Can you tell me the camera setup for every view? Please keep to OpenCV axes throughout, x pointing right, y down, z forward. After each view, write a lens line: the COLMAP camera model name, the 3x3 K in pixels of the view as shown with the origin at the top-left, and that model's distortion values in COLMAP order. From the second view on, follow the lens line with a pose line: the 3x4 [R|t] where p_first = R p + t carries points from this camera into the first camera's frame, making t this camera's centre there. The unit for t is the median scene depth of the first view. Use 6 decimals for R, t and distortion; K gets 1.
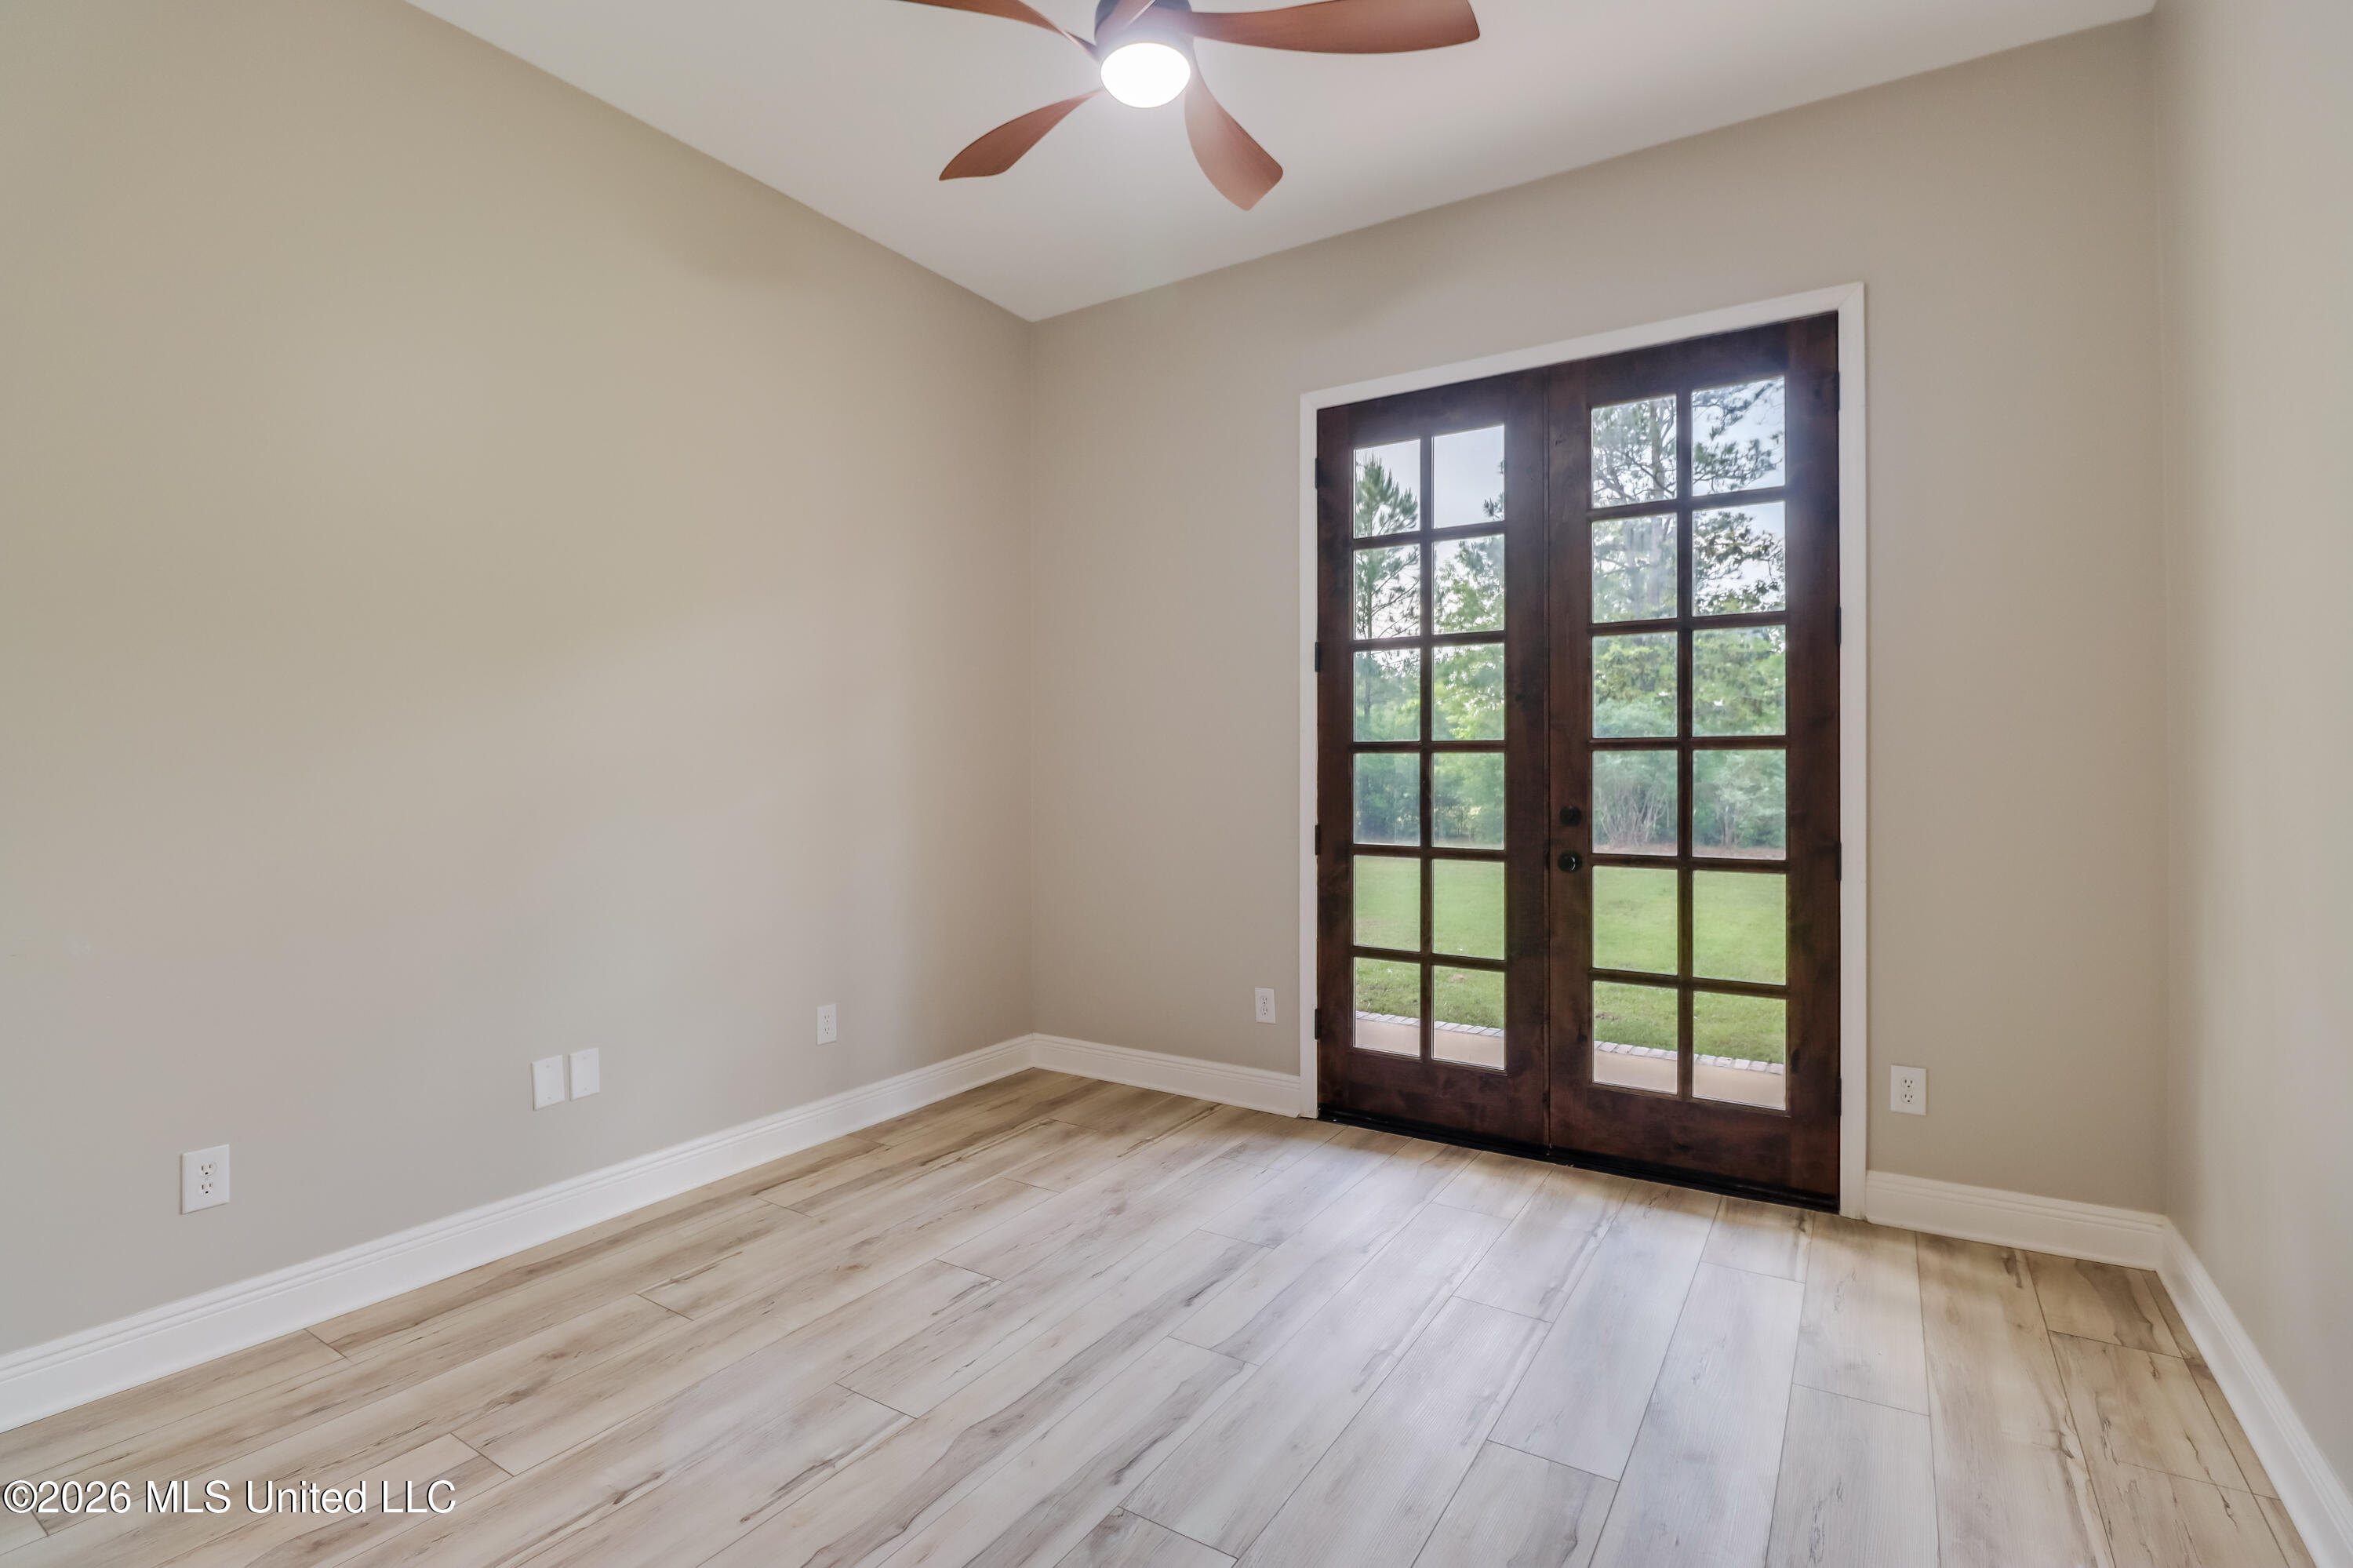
lens RADIAL K [[1097.1, 0, 1165.7], [0, 1097.1, 751.9], [0, 0, 1]] dist [0.003251, -0.012466]
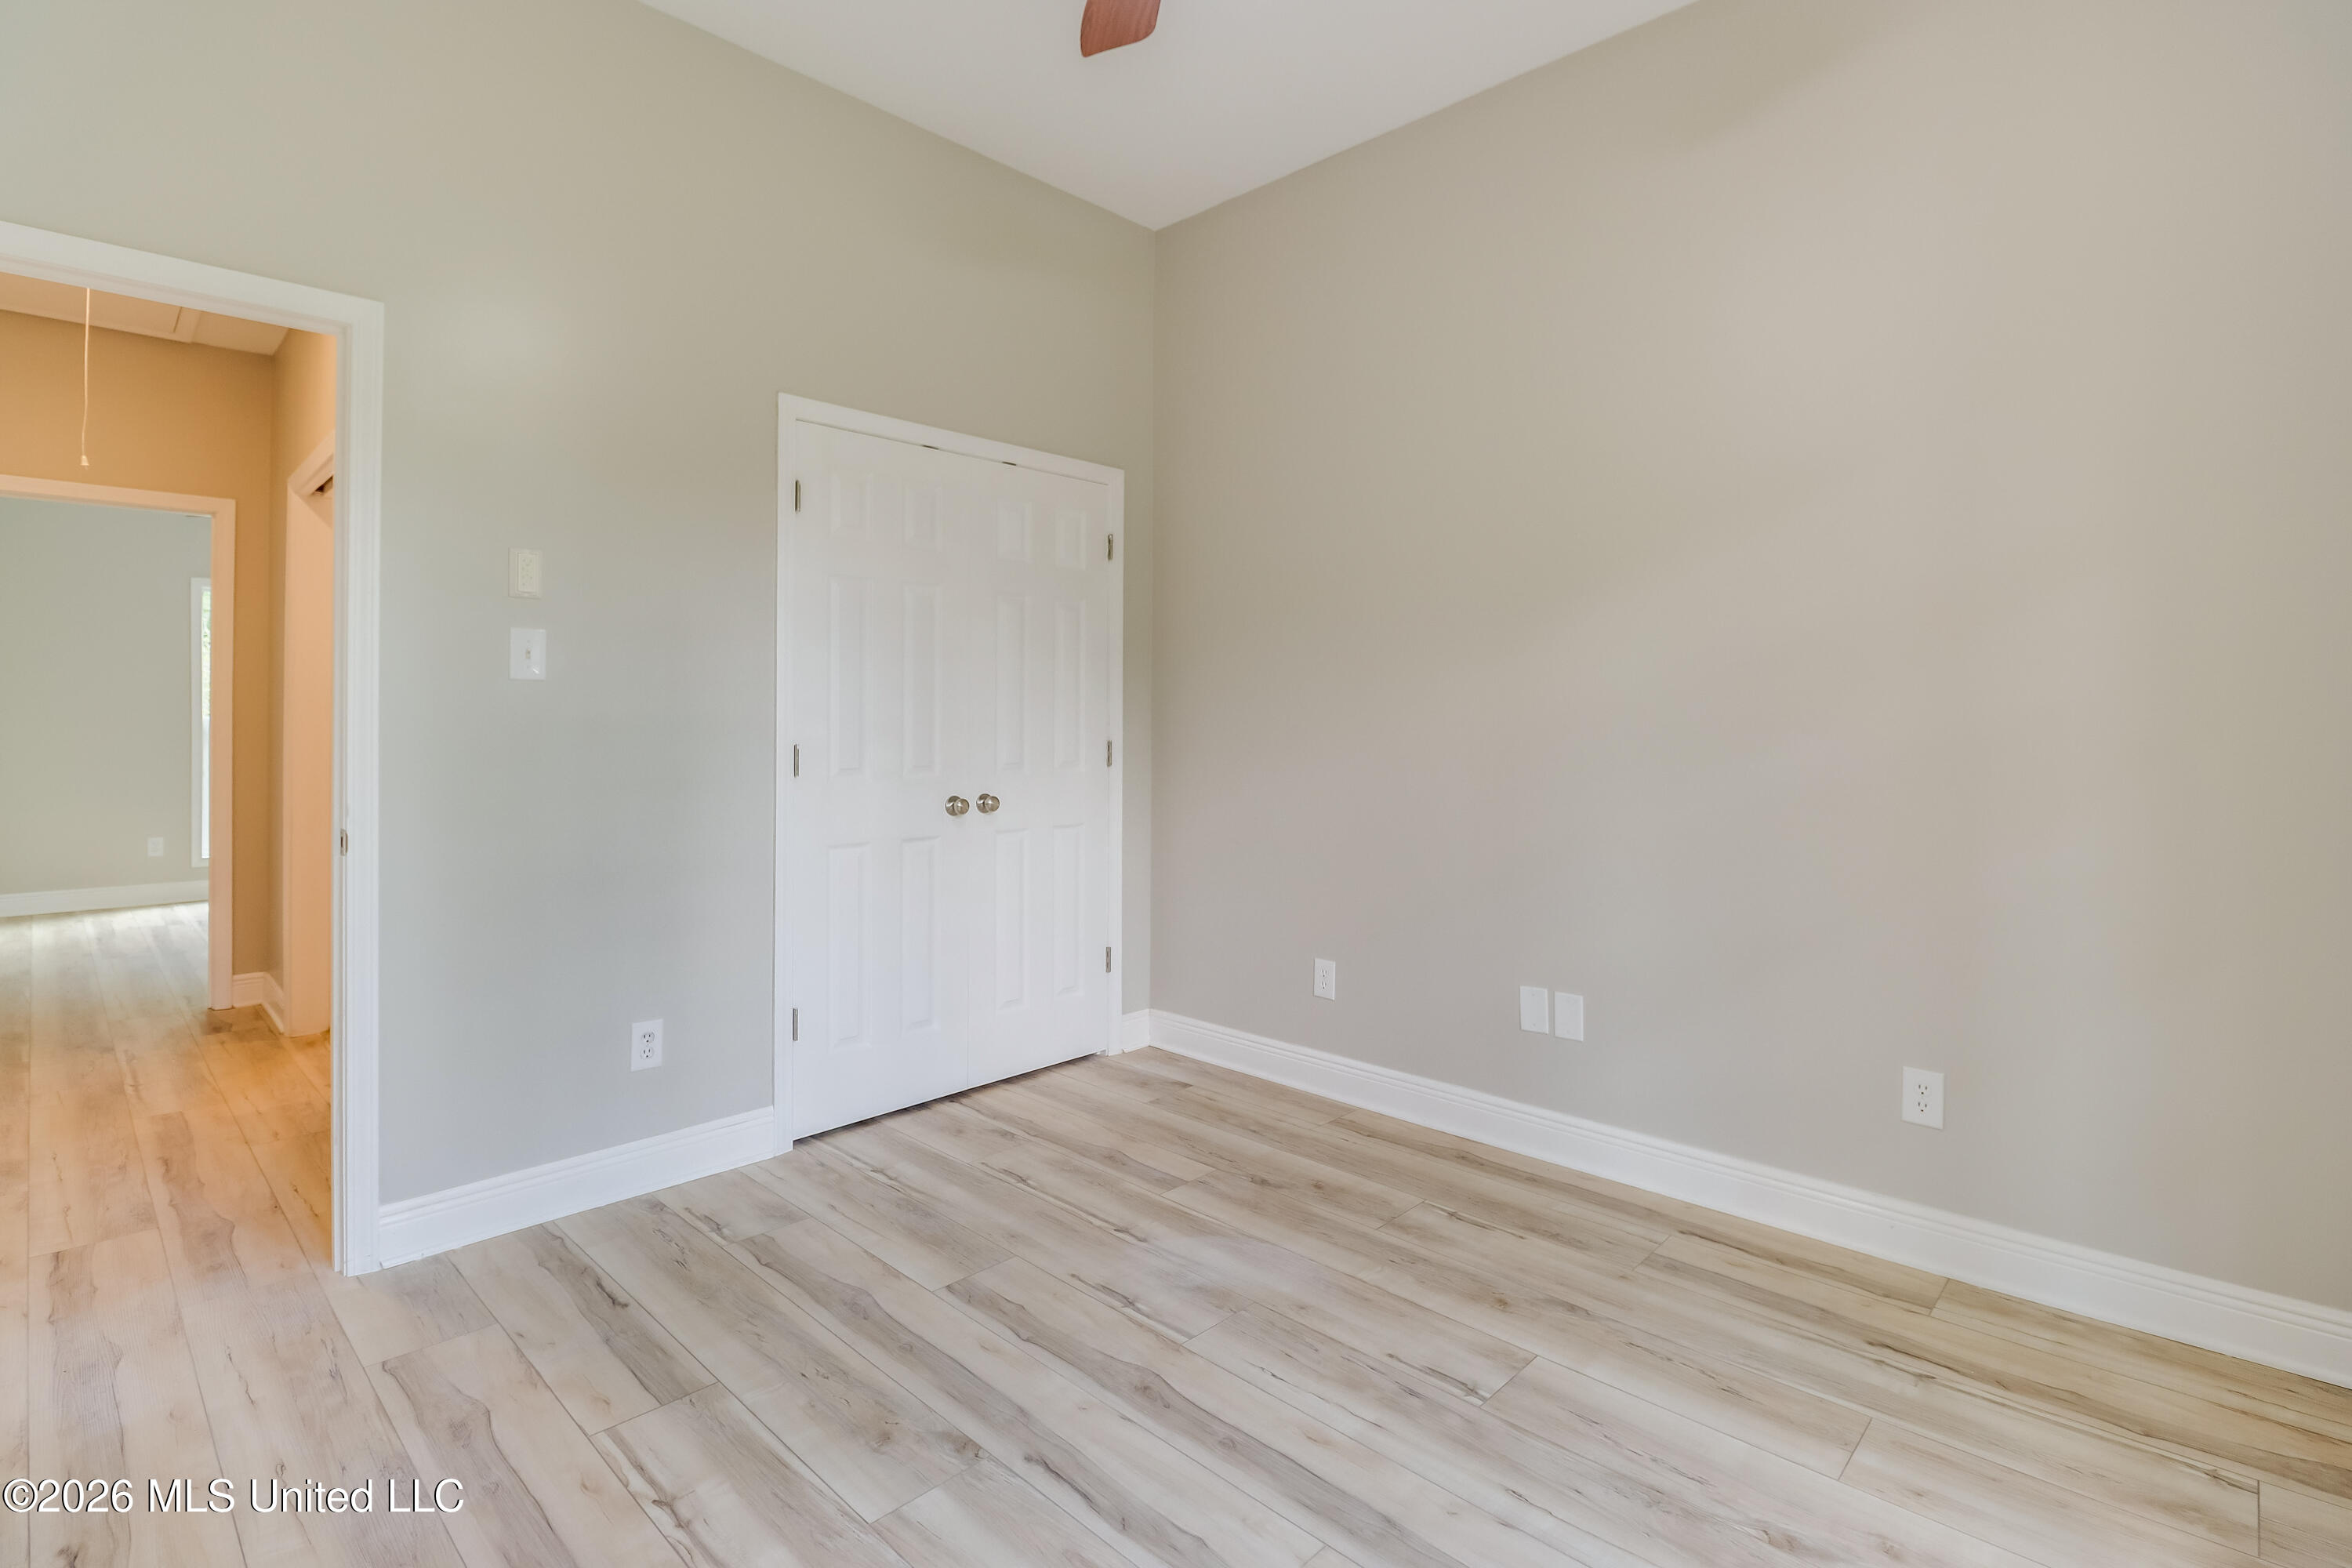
lens RADIAL K [[1112.6, 0, 1128.1], [0, 1112.6, 789.5], [0, 0, 1]] dist [-0.000313, -0.009406]
pose [[-0.215215, 0.063553, -0.974496, 0.637710], [0.011382, 0.997976, 0.062571, 0.020696], [0.976500, 0.002375, -0.215503, 0.981436]]
